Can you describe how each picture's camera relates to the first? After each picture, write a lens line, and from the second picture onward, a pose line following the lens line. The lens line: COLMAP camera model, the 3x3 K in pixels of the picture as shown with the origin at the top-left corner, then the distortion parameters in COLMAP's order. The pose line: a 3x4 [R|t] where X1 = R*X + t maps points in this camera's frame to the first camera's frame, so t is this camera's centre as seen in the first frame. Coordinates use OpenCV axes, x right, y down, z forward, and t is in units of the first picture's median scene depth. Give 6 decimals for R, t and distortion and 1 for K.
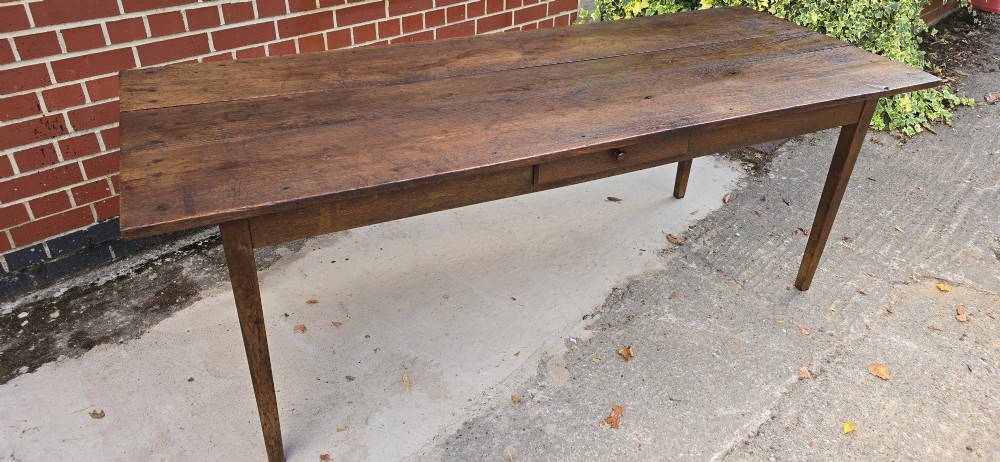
lens RADIAL K [[684.2, 0, 508.0], [0, 684.2, 222.1], [0, 0, 1]] dist [0.057101, -0.068589]
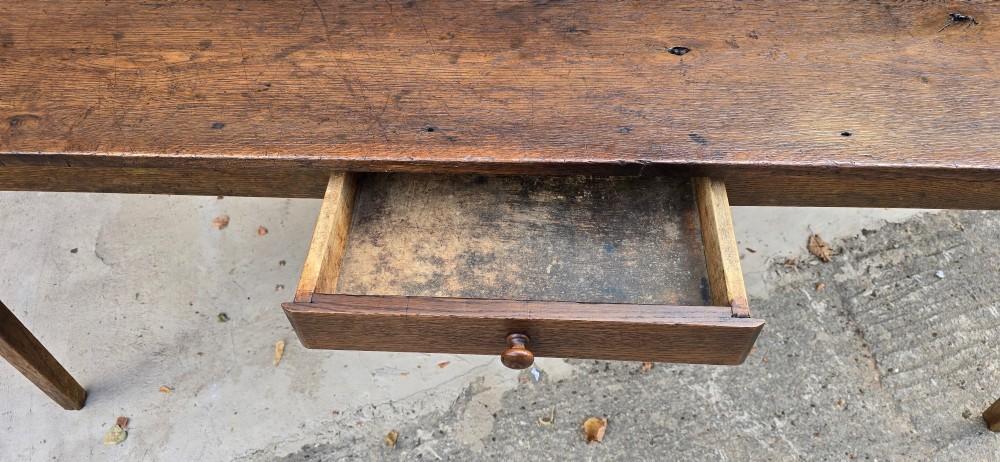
lens RADIAL K [[684.2, 0, 508.6], [0, 684.2, 229.8], [0, 0, 1]] dist [0.057101, -0.068589]
pose [[0.883517, 0.327694, -0.334686, 0.233376], [-0.208373, 0.914907, 0.345724, -0.163766], [0.419499, -0.235713, 0.876619, 0.421440]]
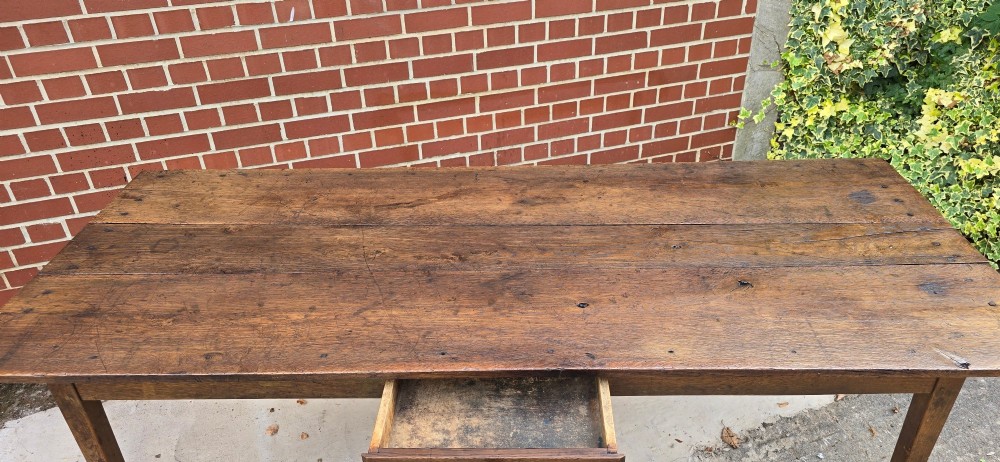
lens RADIAL K [[684.2, 0, 508.4], [0, 684.2, 225.6], [0, 0, 1]] dist [0.057101, -0.068589]
pose [[0.893685, 0.184754, -0.408892, 0.343518], [-0.187456, 0.981689, 0.033858, -0.223946], [0.407661, 0.046391, 0.911954, 0.189450]]
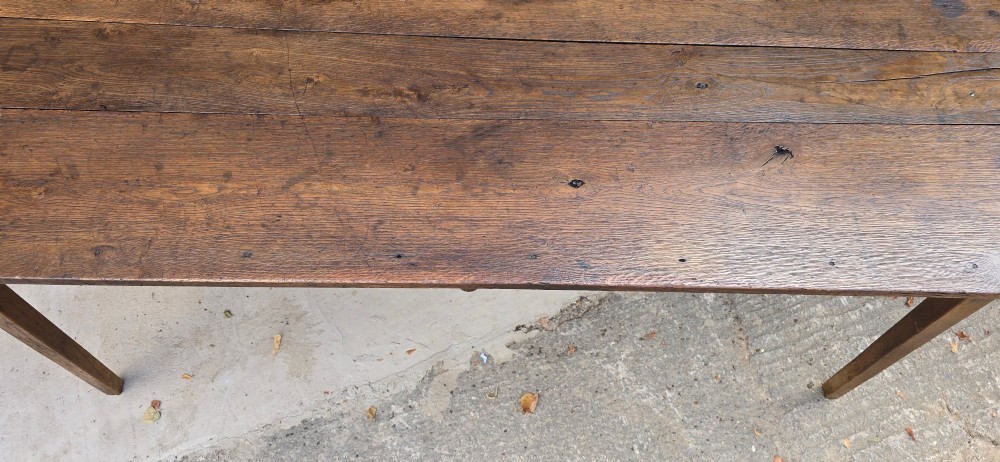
lens RADIAL K [[684.2, 0, 503.0], [0, 684.2, 228.0], [0, 0, 1]] dist [0.057101, -0.068589]
pose [[0.898806, 0.366146, -0.241010, 0.244525], [-0.220902, 0.853235, 0.472432, -0.337624], [0.378617, -0.371385, 0.847775, 0.342604]]
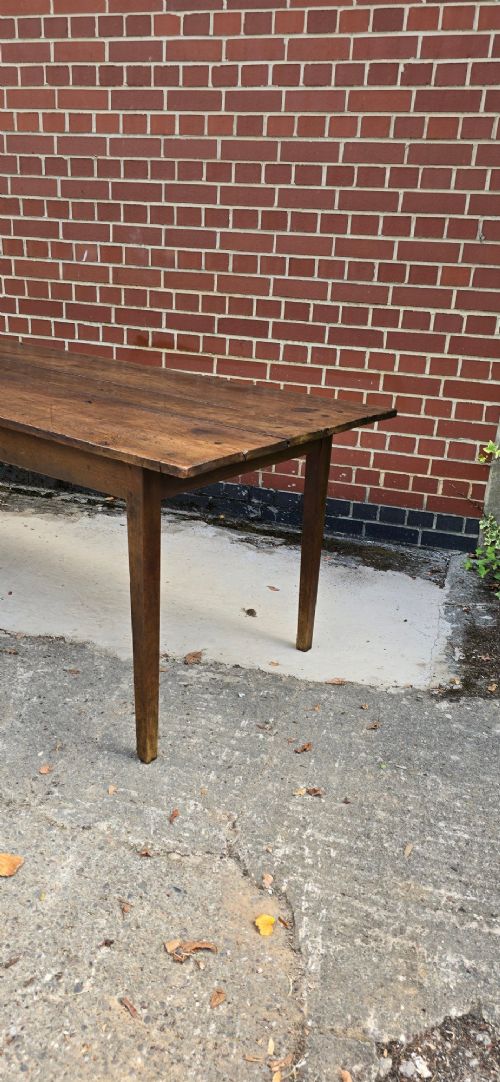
lens RADIAL K [[740.3, 0, 266.2], [0, 740.3, 536.1], [0, 0, 1]] dist [0.057101, -0.068589]
pose [[0.477715, 0.301809, -0.825046, 1.084047], [-0.501321, 0.864868, 0.026103, -0.182114], [0.721433, 0.401143, 0.564463, 0.621071]]
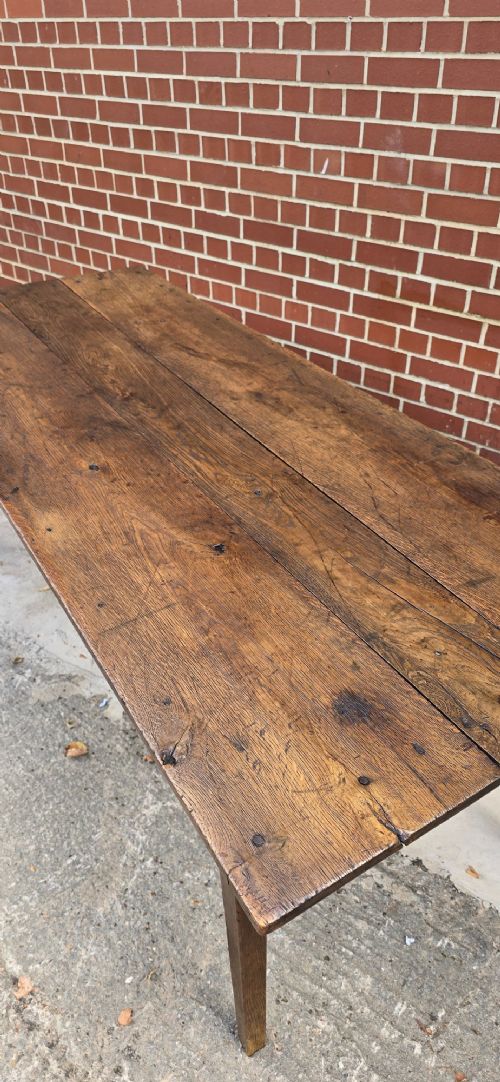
lens RADIAL K [[740.3, 0, 257.9], [0, 740.3, 531.5], [0, 0, 1]] dist [0.057101, -0.068589]
pose [[0.105861, 0.534598, -0.838450, 0.724369], [-0.521288, 0.747873, 0.411028, -0.429793], [0.846789, 0.393562, 0.357850, 0.708040]]
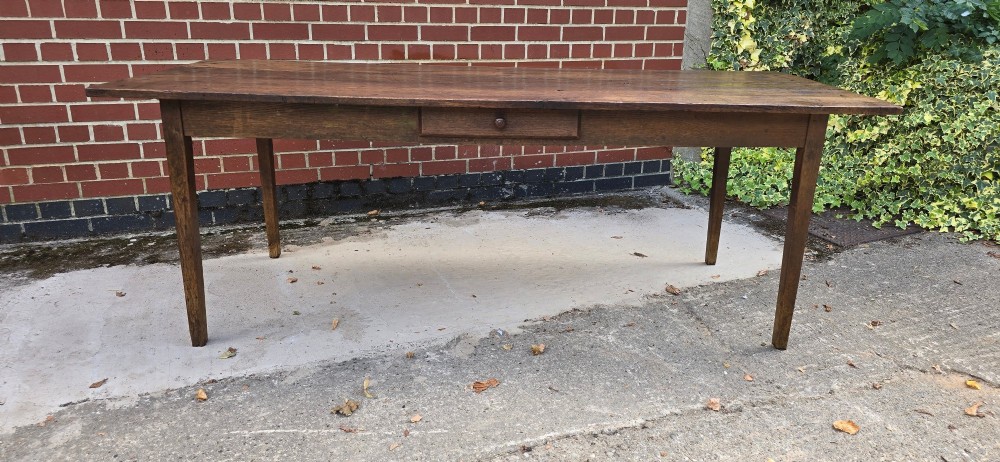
lens RADIAL K [[684.2, 0, 508.9], [0, 684.2, 217.5], [0, 0, 1]] dist [0.057101, -0.068589]
pose [[0.913811, 0.114212, -0.389749, 0.462475], [-0.208951, 0.955107, -0.210026, 0.208886], [0.348265, 0.273363, 0.896652, 0.029516]]
